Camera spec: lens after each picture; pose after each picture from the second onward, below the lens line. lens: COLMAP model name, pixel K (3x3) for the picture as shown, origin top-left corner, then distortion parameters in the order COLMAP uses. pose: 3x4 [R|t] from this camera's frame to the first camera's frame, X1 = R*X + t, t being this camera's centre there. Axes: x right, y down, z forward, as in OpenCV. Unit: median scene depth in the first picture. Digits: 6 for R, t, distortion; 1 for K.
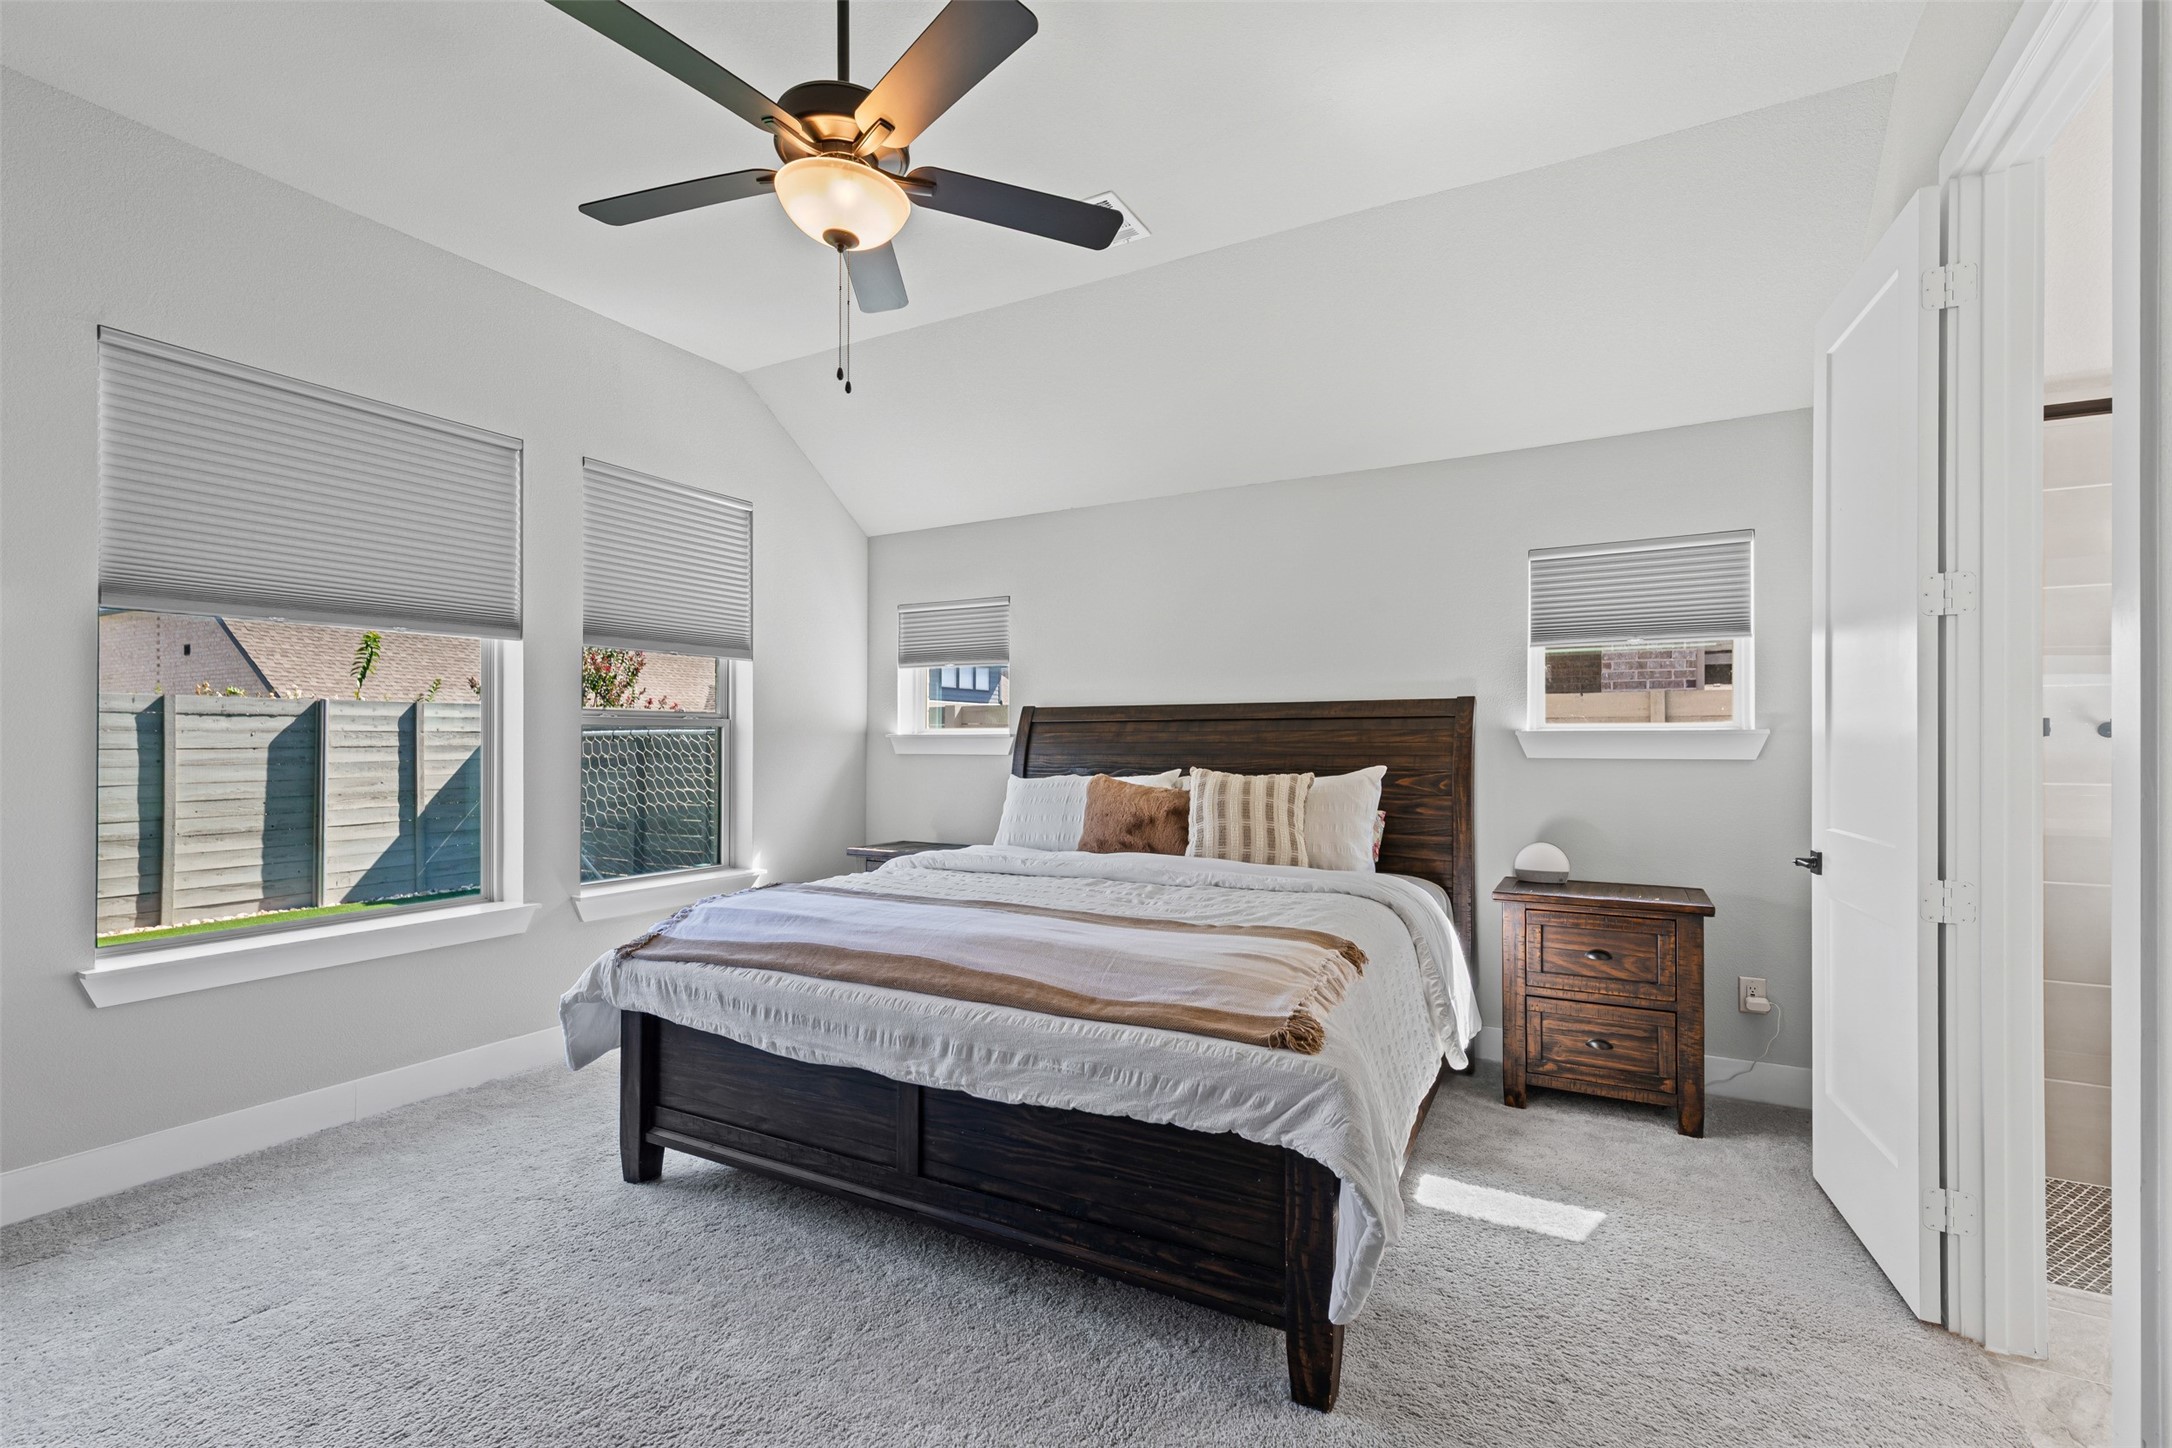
lens RADIAL K [[982.6, 0, 1087.6], [0, 982.6, 733.1], [0, 0, 1]] dist [0.006223, -0.000662]
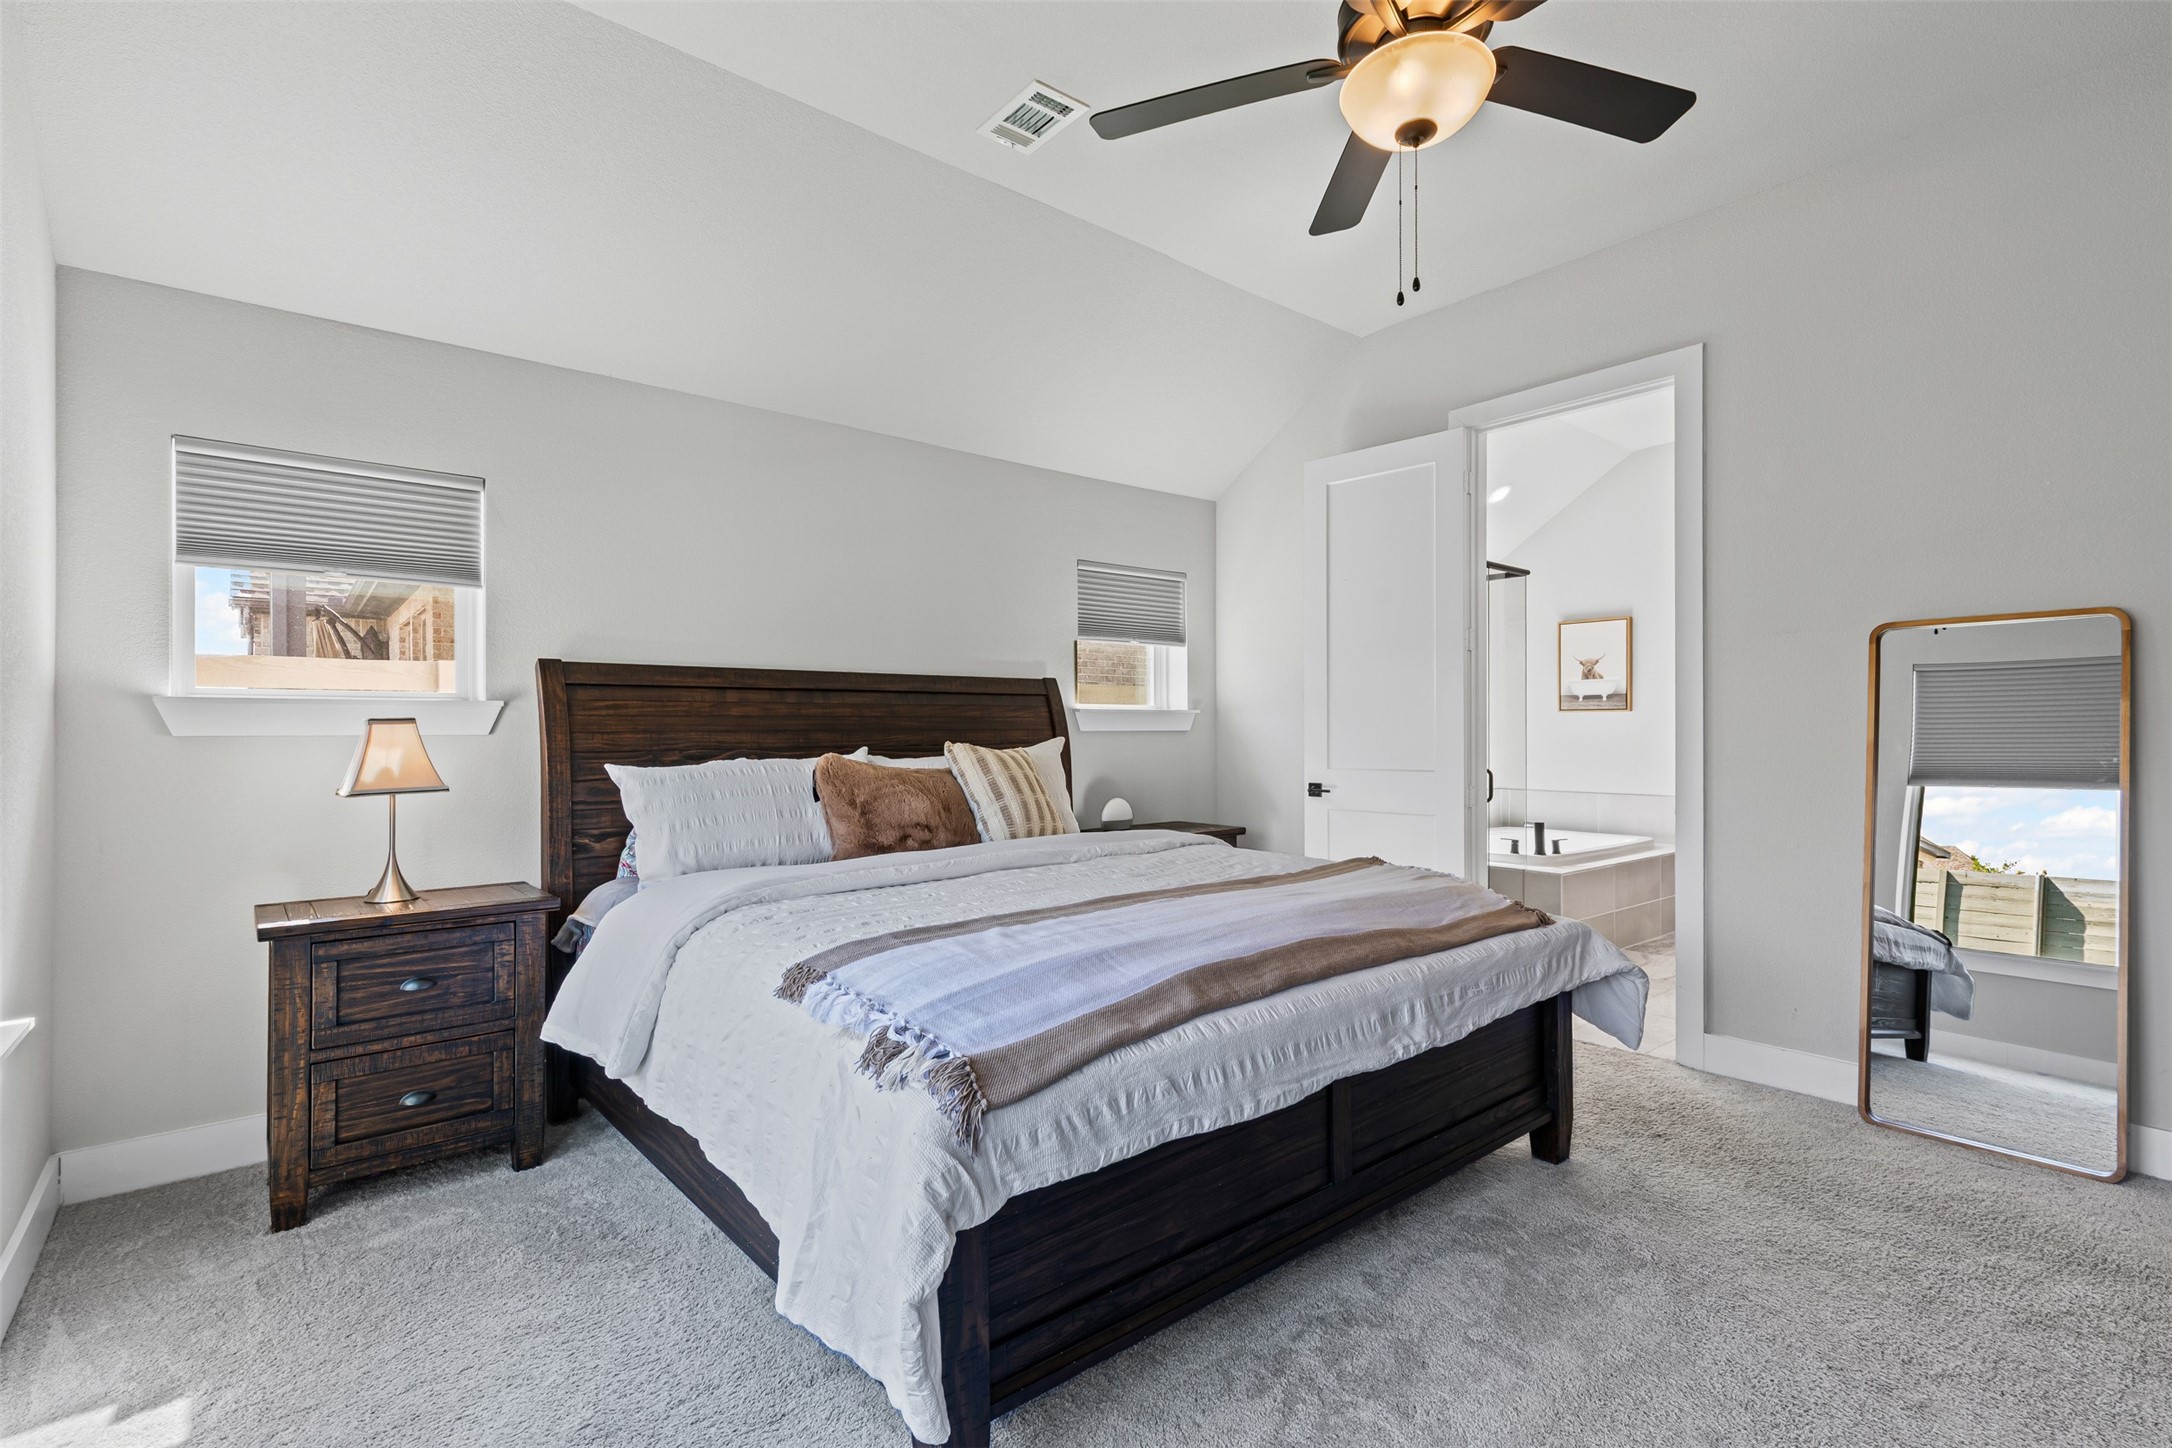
lens RADIAL K [[982.6, 0, 1087.6], [0, 982.6, 733.1], [0, 0, 1]] dist [0.006223, -0.000662]
pose [[0.374543, -0.001403, 0.927208, -0.603442], [0.000209, 0.999999, 0.001428, 0.023363], [-0.927209, -0.000341, 0.374543, 0.486563]]
